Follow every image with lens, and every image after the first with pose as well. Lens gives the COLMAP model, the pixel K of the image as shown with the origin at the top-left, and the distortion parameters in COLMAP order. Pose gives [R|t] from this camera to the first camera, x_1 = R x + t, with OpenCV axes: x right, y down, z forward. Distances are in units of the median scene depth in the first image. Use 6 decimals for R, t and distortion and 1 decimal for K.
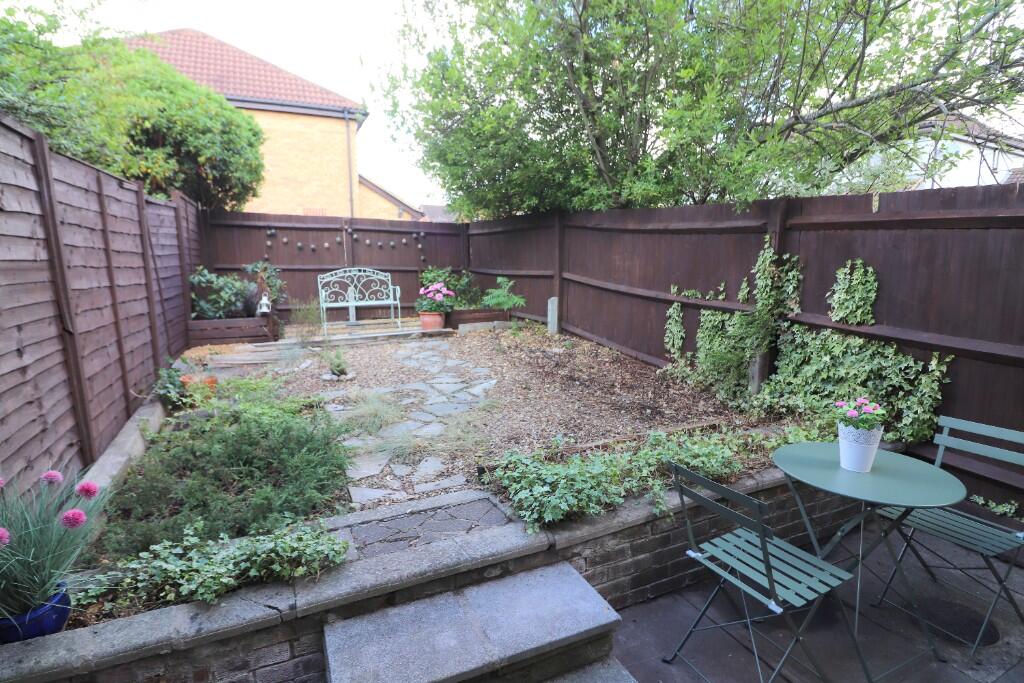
lens RADIAL K [[519.5, 0, 510.4], [0, 519.5, 333.5], [0, 0, 1]] dist [-0.005853, -0.000217]
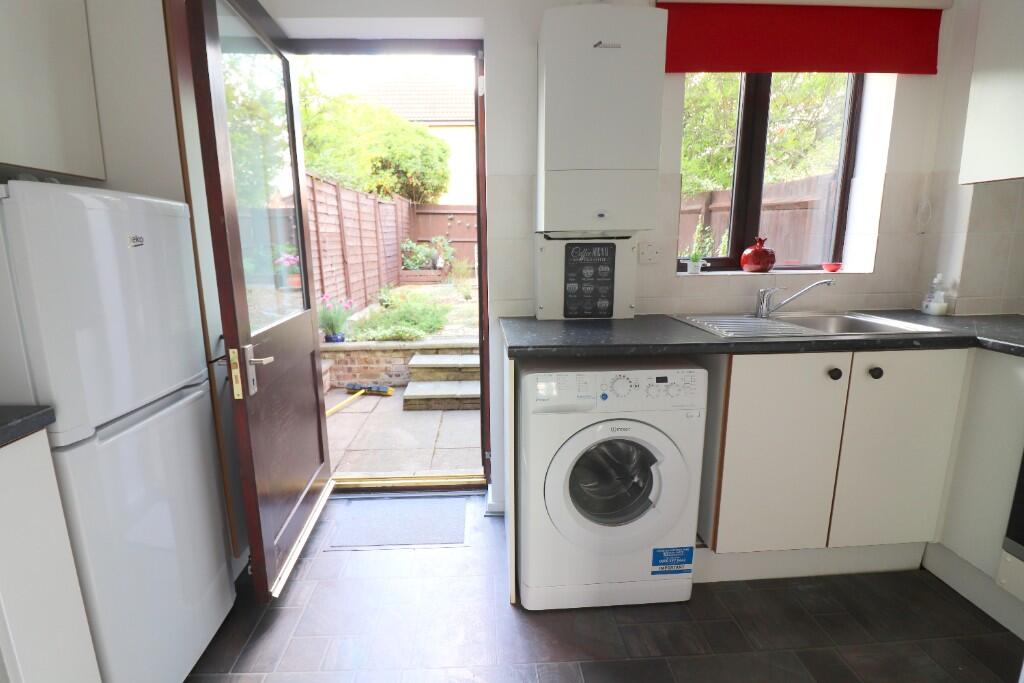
lens RADIAL K [[483.8, 0, 507.3], [0, 483.8, 337.8], [0, 0, 1]] dist [-0.003198, -0.001346]
pose [[0.929441, 0.070161, -0.362239, 0.290110], [-0.046787, 0.996240, 0.072911, 0.060546], [0.365992, -0.050819, 0.929229, -0.352338]]
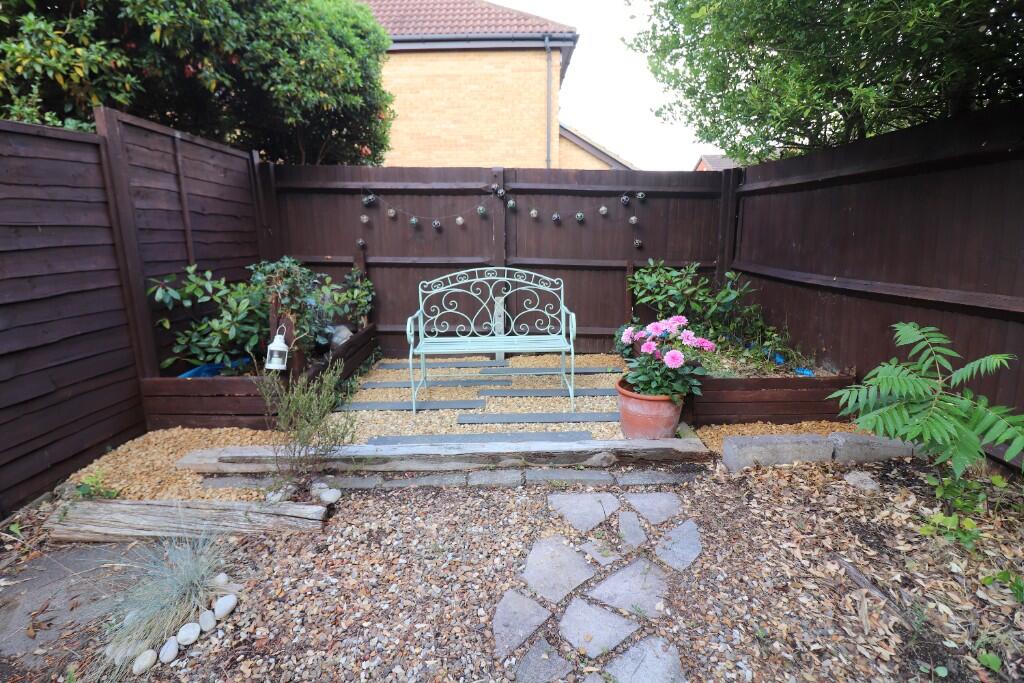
lens RADIAL K [[483.8, 0, 500.7], [0, 483.8, 324.9], [0, 0, 1]] dist [-0.003198, -0.001346]
pose [[0.902827, 0.073463, -0.423683, -0.112978], [-0.055142, 0.996943, 0.055359, -0.114424], [0.426454, -0.026617, 0.904117, 0.694355]]
